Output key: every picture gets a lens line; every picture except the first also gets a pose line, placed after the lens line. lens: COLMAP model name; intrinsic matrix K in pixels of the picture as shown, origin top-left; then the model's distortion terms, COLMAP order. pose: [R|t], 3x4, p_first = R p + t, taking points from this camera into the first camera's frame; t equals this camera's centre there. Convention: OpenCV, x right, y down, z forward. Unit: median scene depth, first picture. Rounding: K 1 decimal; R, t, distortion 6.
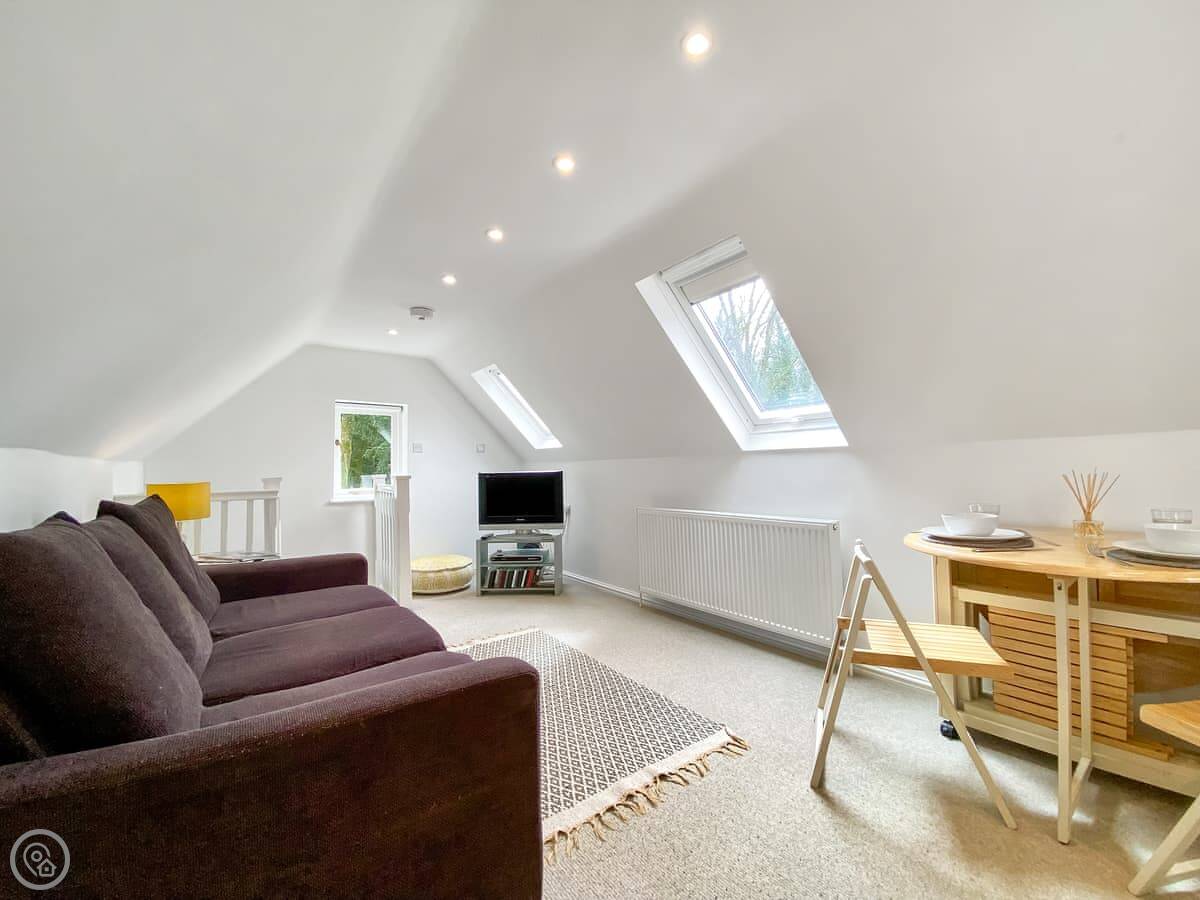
lens RADIAL K [[489.2, 0, 600.0], [0, 489.2, 450.0], [0, 0, 1]] dist [0.001124, -0.000005]
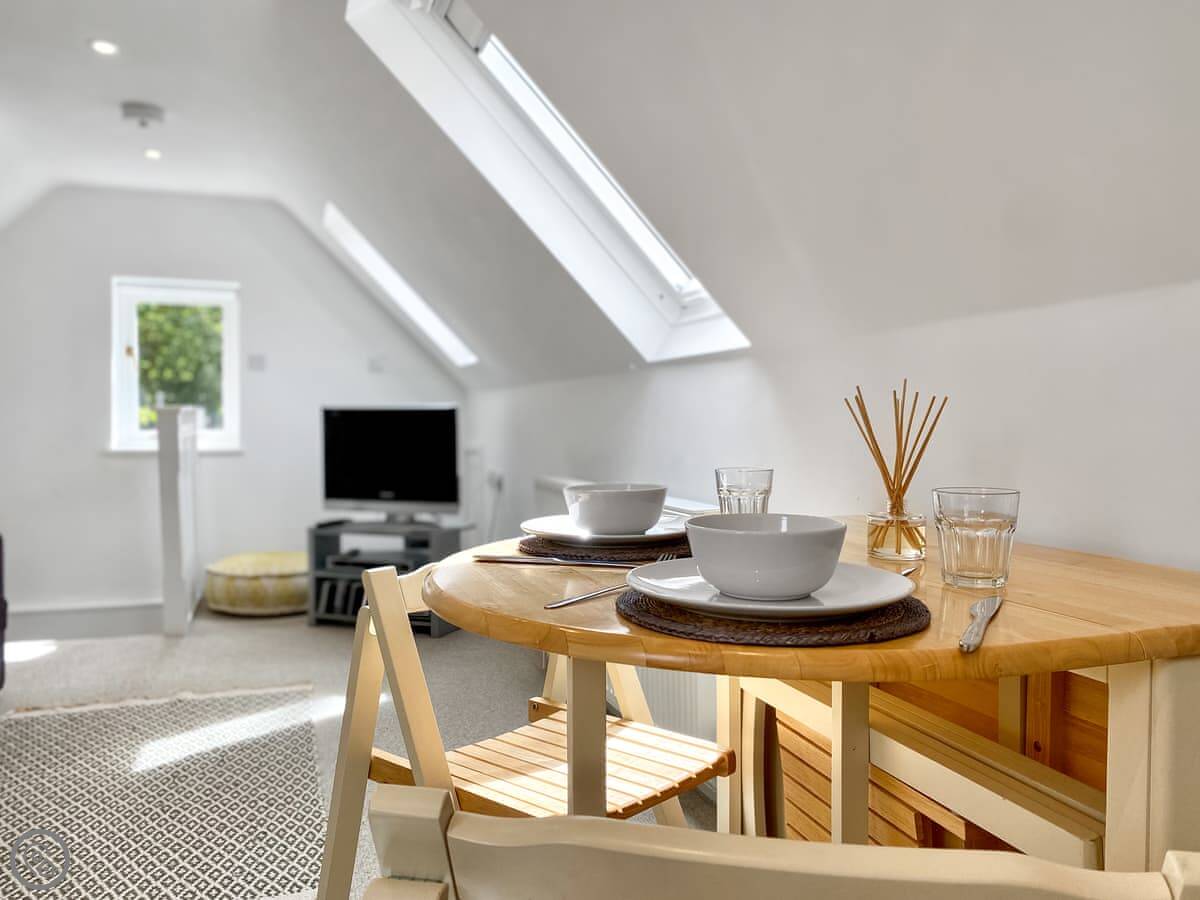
lens RADIAL K [[946.2, 0, 600.0], [0, 946.2, 450.0], [0, 0, 1]] dist [0.000120, -0.000993]
pose [[0.957391, 0.029829, -0.287249, 0.367586], [-0.008760, 0.997194, 0.074353, 0.014123], [0.288661, -0.068669, 0.954966, 0.074035]]
